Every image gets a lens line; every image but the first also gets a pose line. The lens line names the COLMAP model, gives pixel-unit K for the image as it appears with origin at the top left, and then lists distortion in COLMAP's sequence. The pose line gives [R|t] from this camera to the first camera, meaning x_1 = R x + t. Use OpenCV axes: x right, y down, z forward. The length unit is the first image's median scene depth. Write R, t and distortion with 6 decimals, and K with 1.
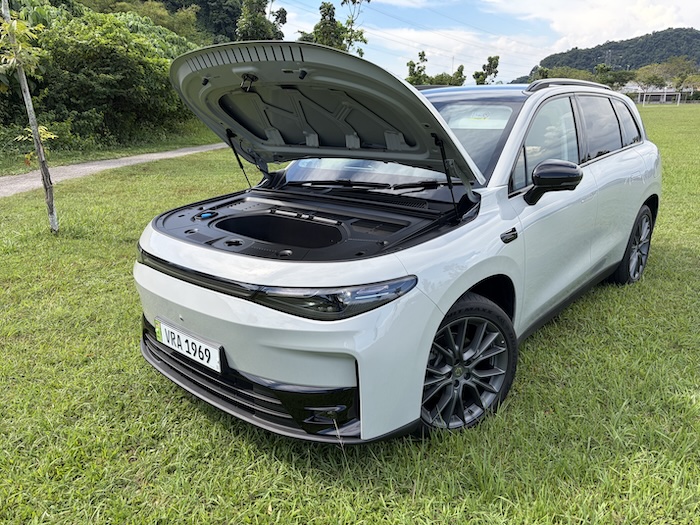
lens RADIAL K [[527.3, 0, 350.5], [0, 527.3, 264.3], [0, 0, 1]] dist [0.051973, -0.056463]
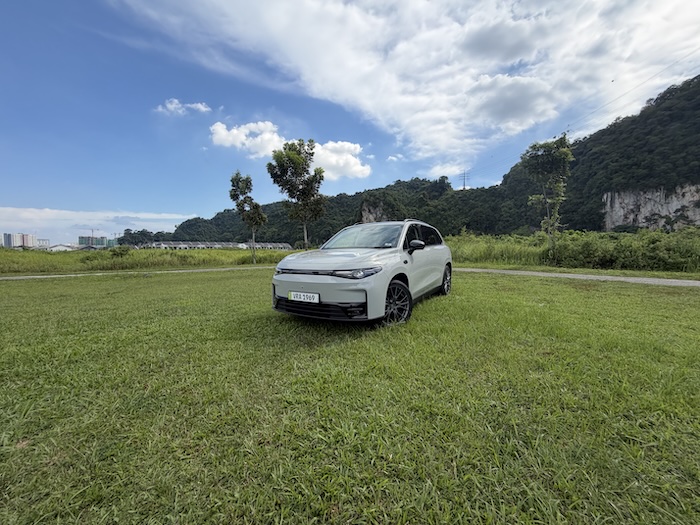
lens RADIAL K [[279.1, 0, 347.9], [0, 279.1, 261.3], [0, 0, 1]] dist [-0.001413, 0.000619]
pose [[0.987278, -0.026033, 0.156857, -0.314035], [0.064643, 0.967016, -0.246377, 0.363947], [-0.145269, 0.253382, 0.956396, -0.549923]]
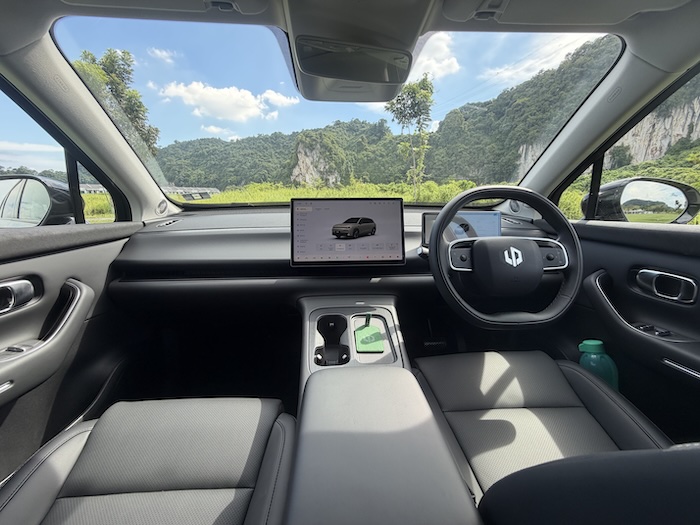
lens RADIAL K [[279.1, 0, 347.1], [0, 279.1, 261.7], [0, 0, 1]] dist [-0.001413, 0.000619]
pose [[0.935367, -0.090181, 0.341987, 1.397390], [0.111256, 0.992884, -0.042476, 0.335206], [-0.335723, 0.077778, 0.938744, -0.581133]]
